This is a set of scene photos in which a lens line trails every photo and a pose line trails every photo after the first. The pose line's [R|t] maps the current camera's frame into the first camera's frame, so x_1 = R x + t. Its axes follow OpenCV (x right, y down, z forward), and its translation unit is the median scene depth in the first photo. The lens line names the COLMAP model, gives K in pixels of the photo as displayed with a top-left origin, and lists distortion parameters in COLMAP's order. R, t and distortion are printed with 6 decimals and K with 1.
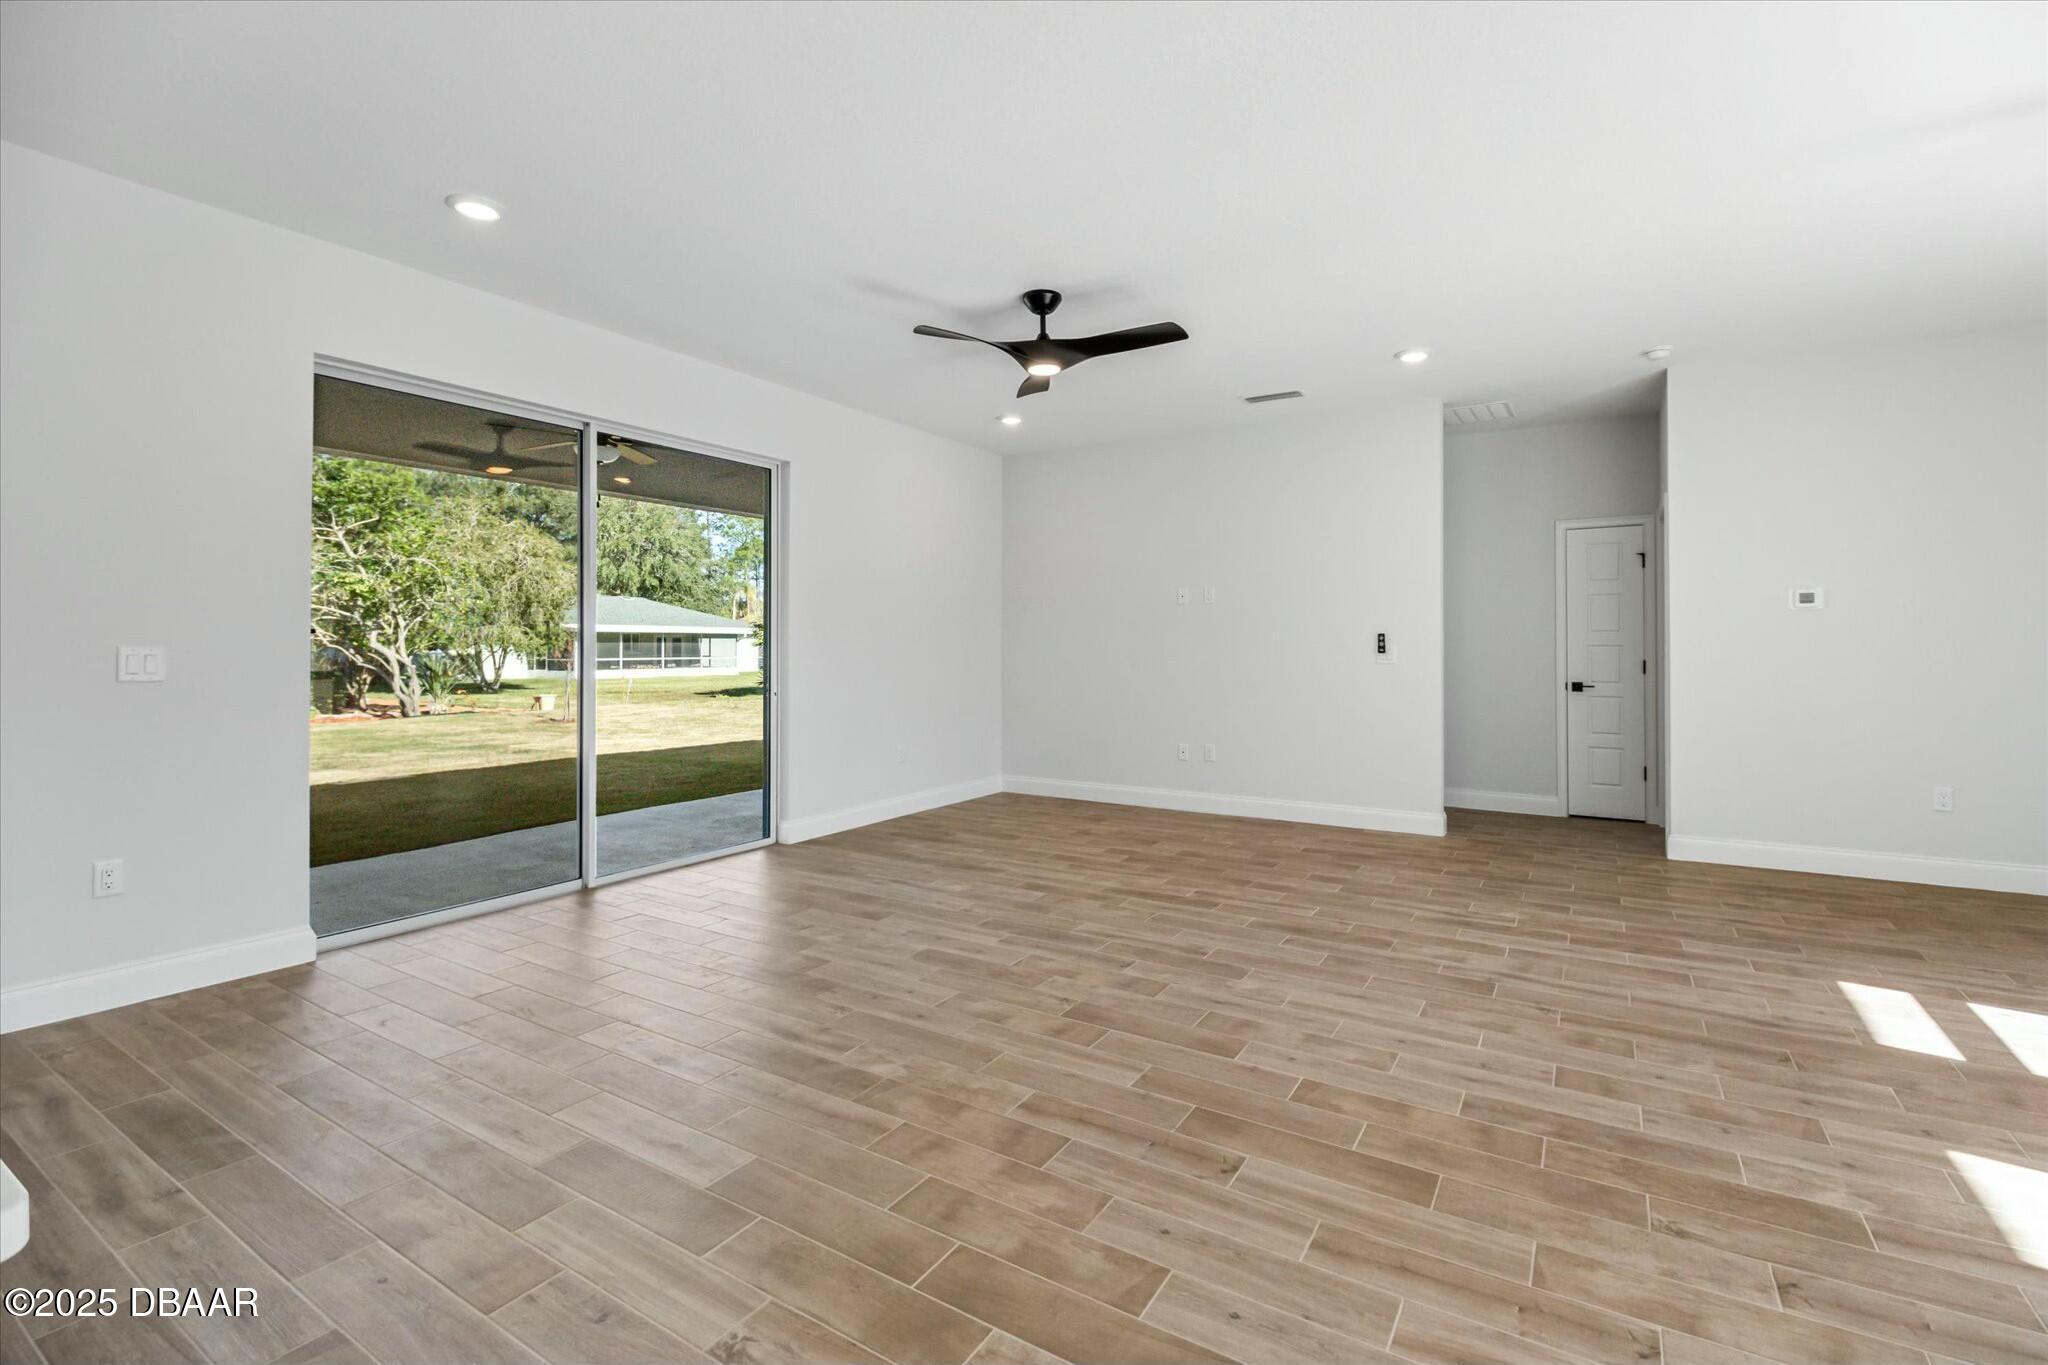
lens RADIAL K [[906.4, 0, 1027.9], [0, 906.4, 639.3], [0, 0, 1]] dist [-0.005173, -0.005673]
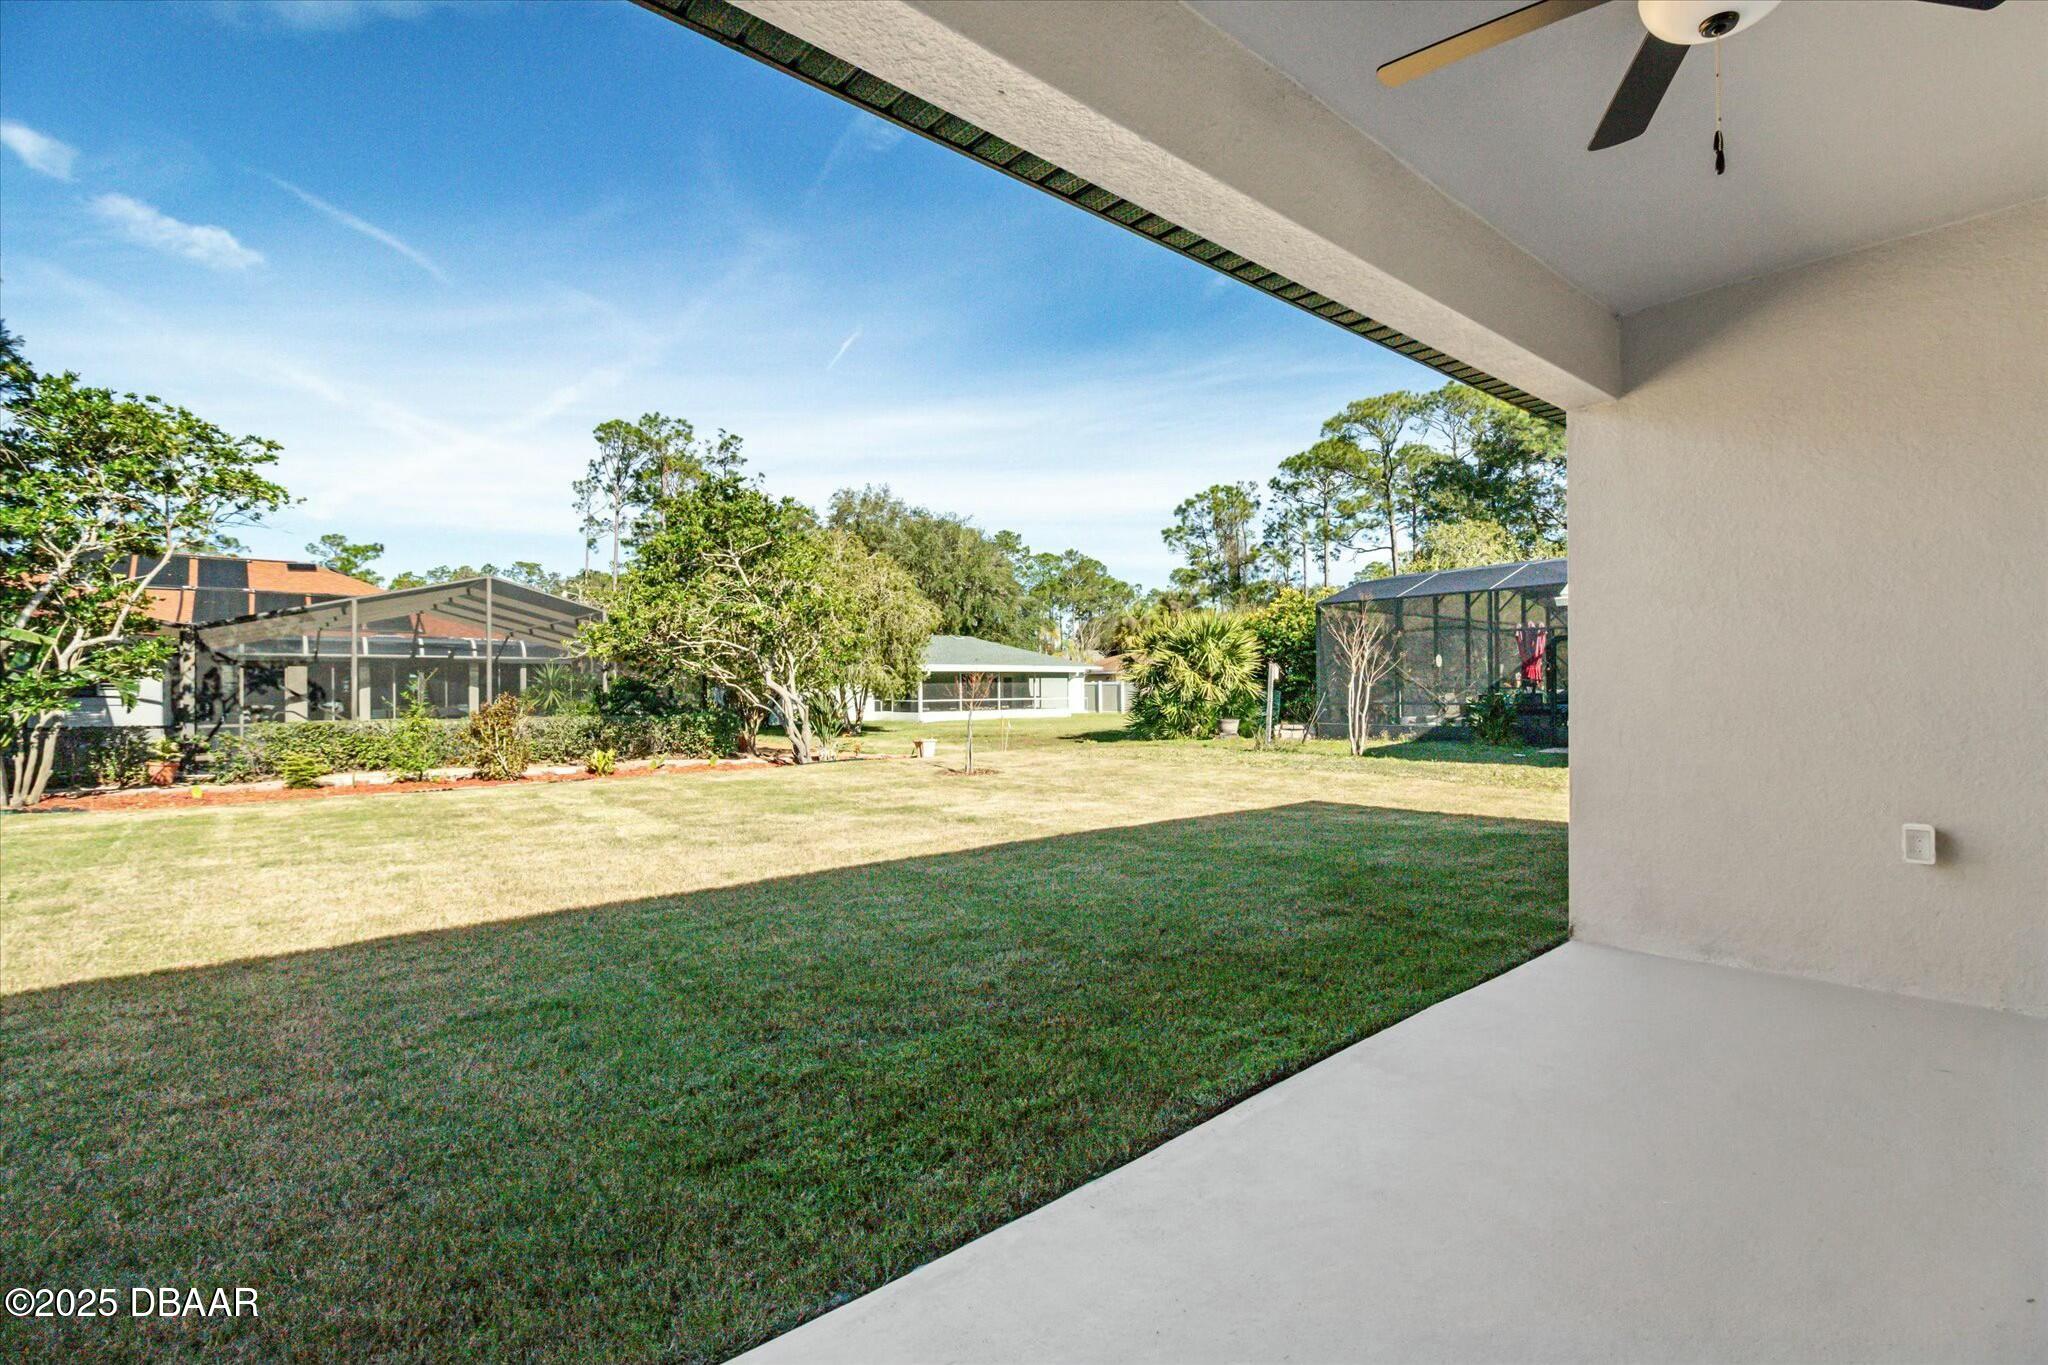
lens RADIAL K [[906.4, 0, 1016.2], [0, 906.4, 686.0], [0, 0, 1]] dist [-0.005173, -0.005673]
pose [[0.954599, -0.008431, -0.297775, -0.191378], [0.010165, 0.999939, 0.004274, 0.006329], [0.297721, -0.007107, 0.954626, 0.183976]]
